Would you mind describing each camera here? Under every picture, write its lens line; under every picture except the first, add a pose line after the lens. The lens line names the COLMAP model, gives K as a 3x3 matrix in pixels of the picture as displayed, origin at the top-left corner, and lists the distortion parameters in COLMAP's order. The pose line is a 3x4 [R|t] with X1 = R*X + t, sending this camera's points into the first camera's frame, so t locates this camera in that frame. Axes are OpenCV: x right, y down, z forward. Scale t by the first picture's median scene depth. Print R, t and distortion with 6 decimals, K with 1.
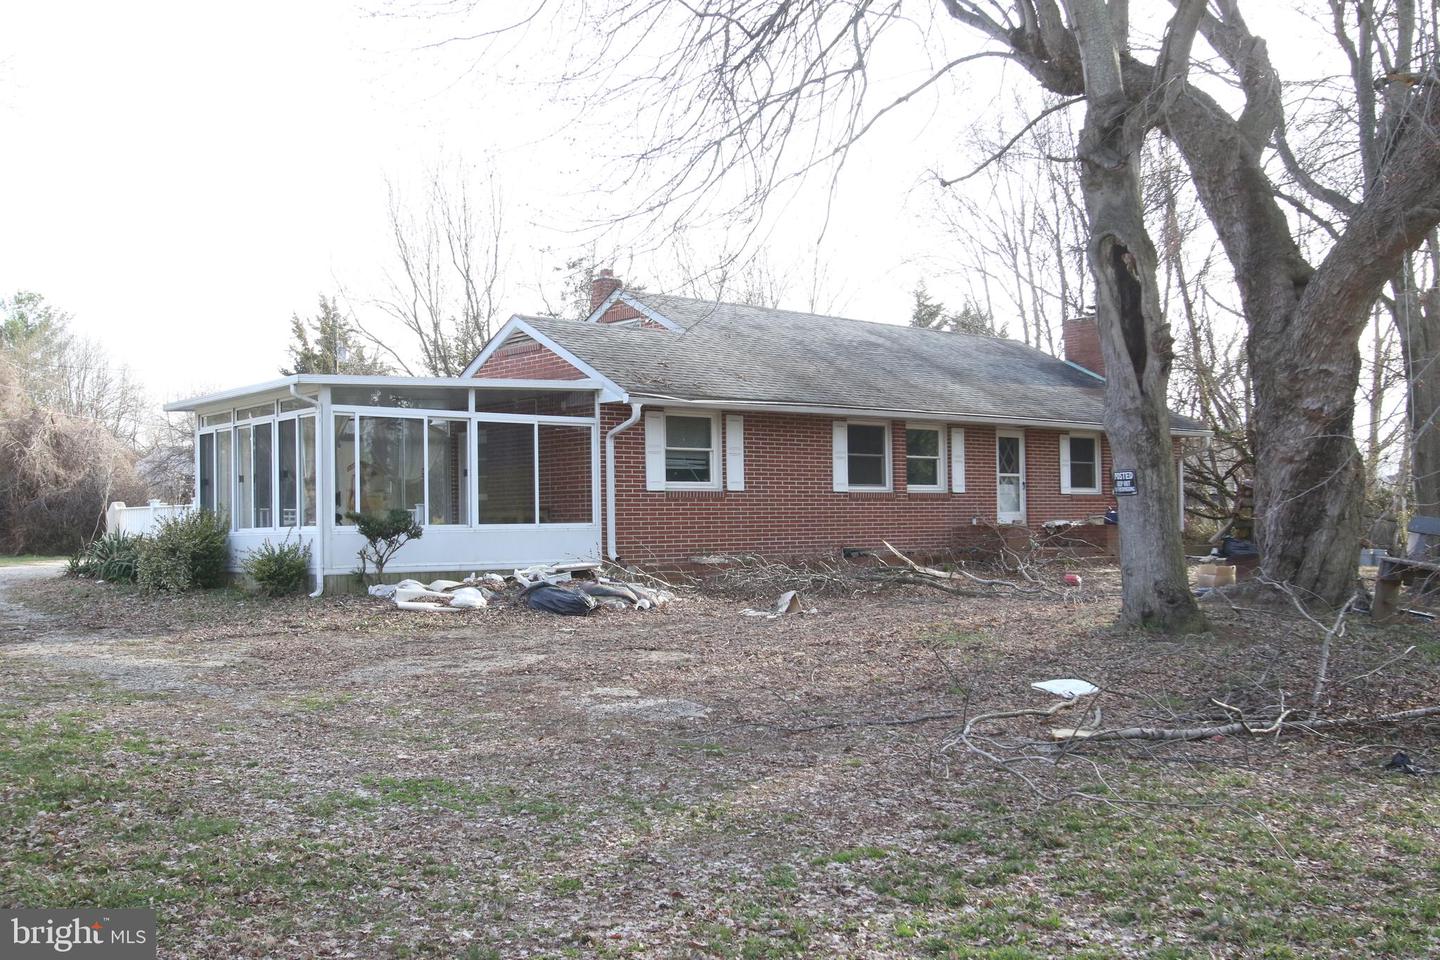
lens RADIAL K [[1443.4, 0, 720.0], [0, 1443.4, 480.0], [0, 0, 1]] dist [0.003040, 0.019510]
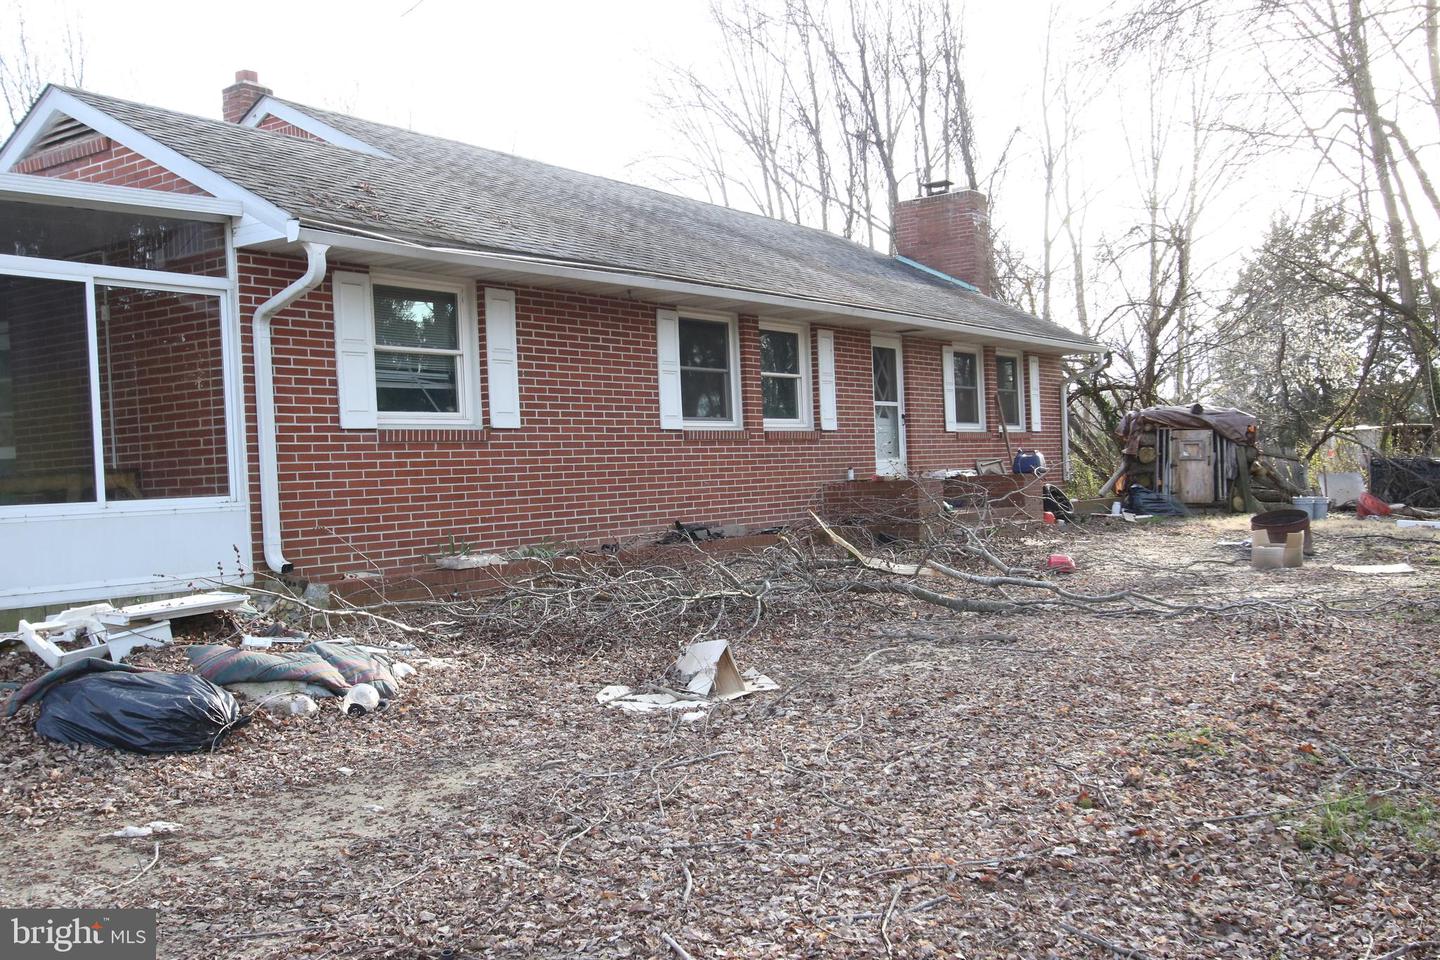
lens RADIAL K [[1443.4, 0, 720.0], [0, 1443.4, 480.0], [0, 0, 1]] dist [0.003040, 0.019510]
pose [[0.973343, -0.030164, 0.227364, -0.036755], [0.024137, 0.999281, 0.029242, 0.013643], [-0.228082, -0.022975, 0.973371, 0.473609]]
